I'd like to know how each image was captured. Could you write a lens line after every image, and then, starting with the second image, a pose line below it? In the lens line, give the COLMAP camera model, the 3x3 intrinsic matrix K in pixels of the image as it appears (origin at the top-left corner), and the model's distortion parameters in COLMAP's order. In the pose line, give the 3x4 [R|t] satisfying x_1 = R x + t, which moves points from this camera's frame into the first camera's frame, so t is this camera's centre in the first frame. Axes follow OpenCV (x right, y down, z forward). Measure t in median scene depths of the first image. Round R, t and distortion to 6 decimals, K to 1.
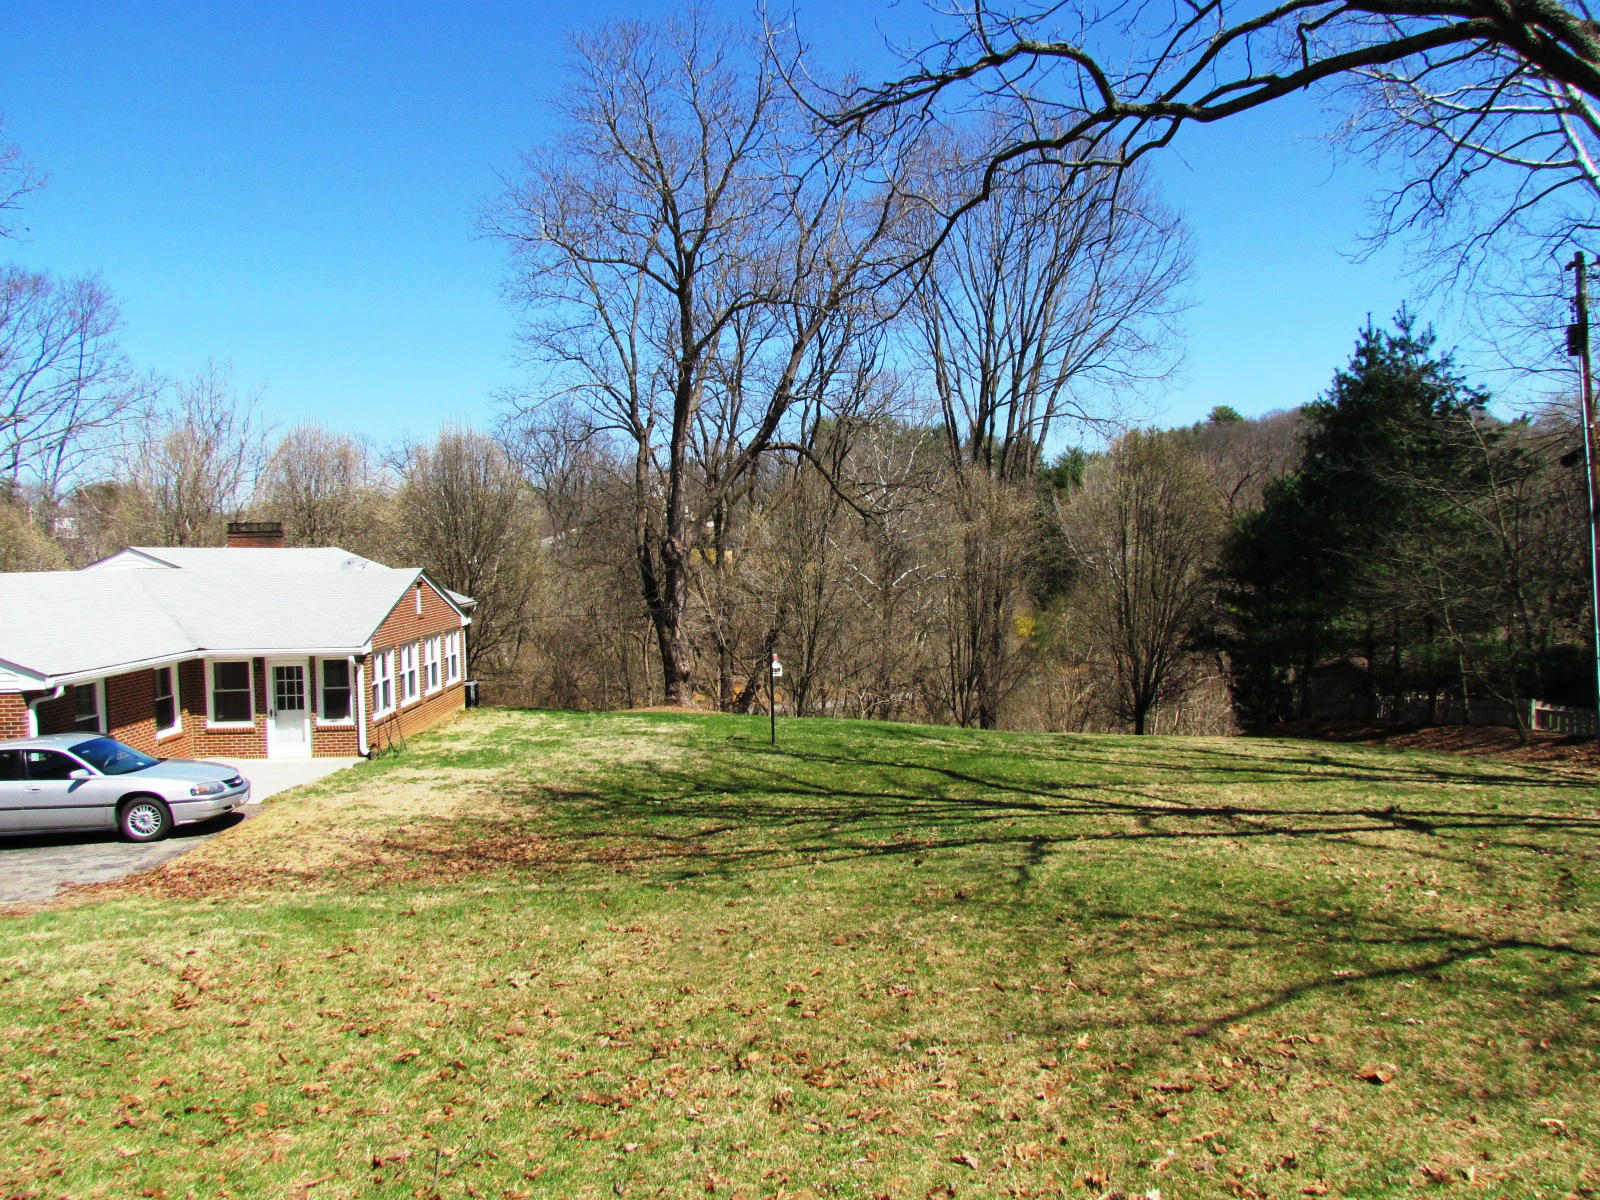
lens RADIAL K [[1164.8, 0, 810.9], [0, 1164.8, 602.5], [0, 0, 1]] dist [-0.020666, 0.003852]
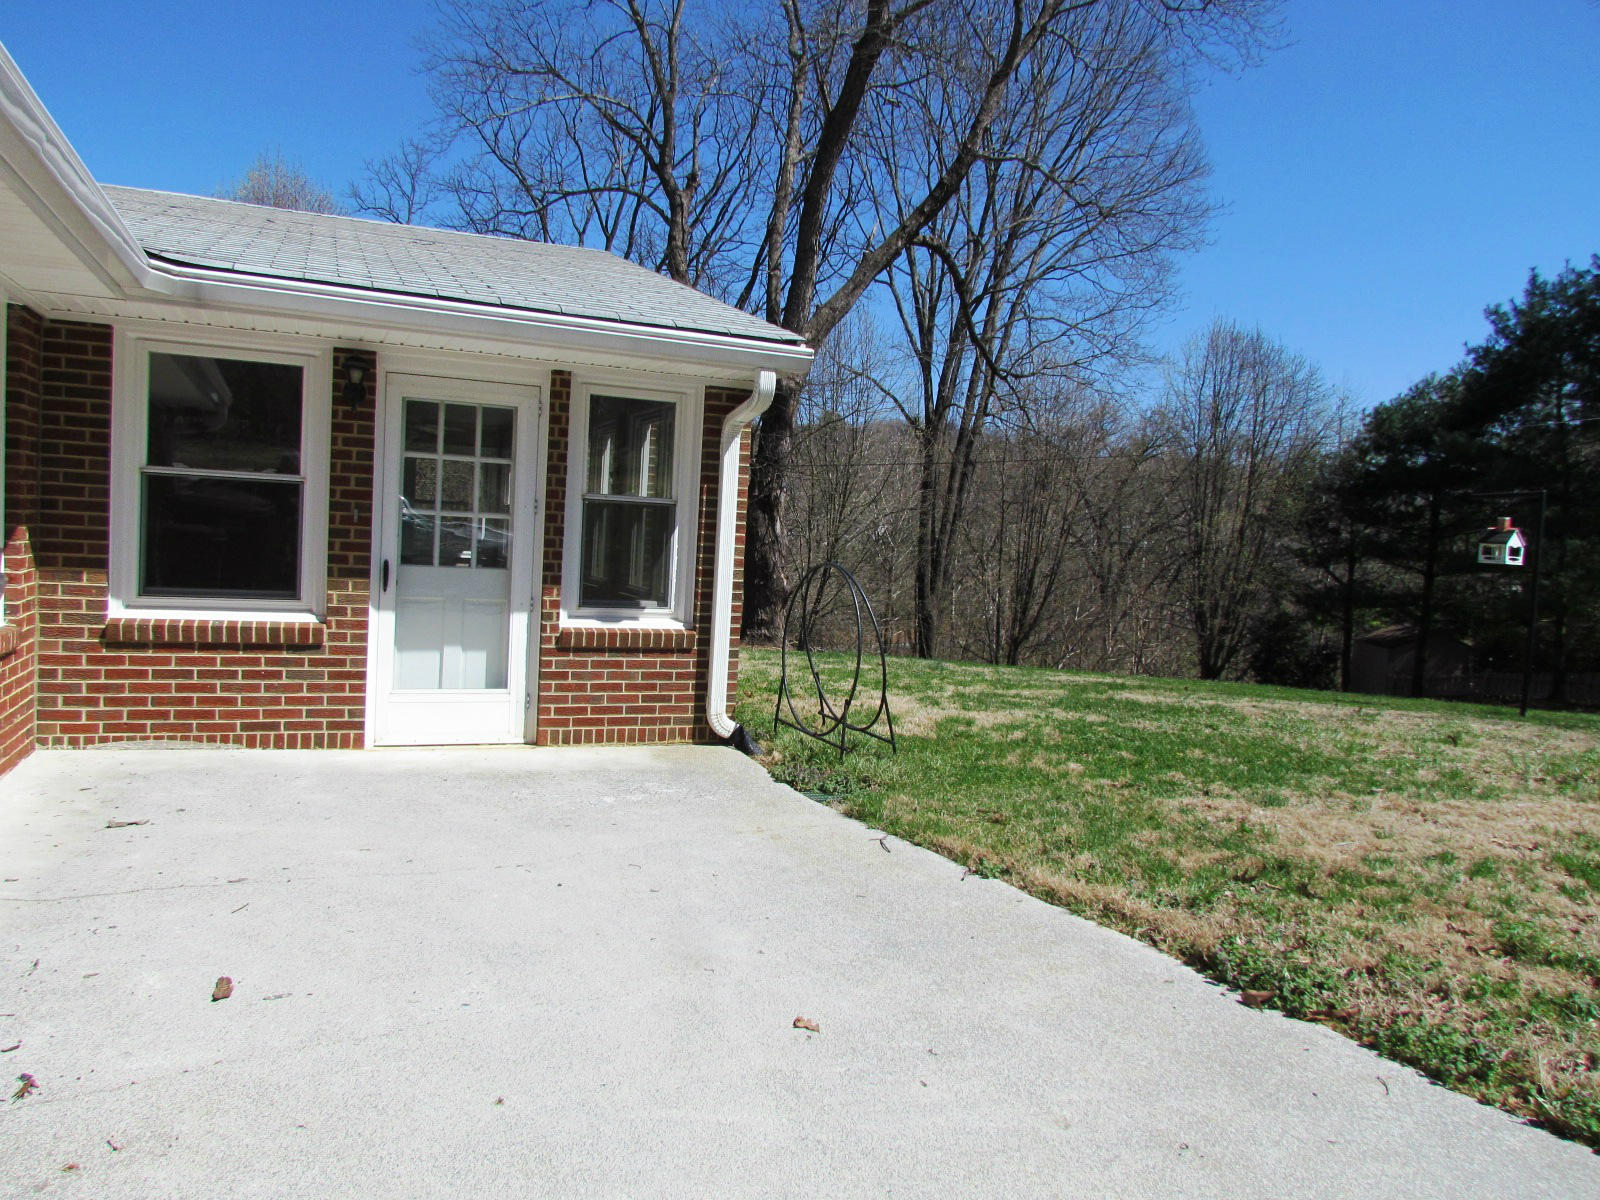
lens RADIAL K [[1164.8, 0, 810.9], [0, 1164.8, 602.5], [0, 0, 1]] dist [-0.020666, 0.003852]
pose [[0.956329, 0.046623, 0.288549, -0.447828], [-0.054267, 0.998354, 0.018544, 0.091308], [-0.287209, -0.033393, 0.957286, 0.720088]]
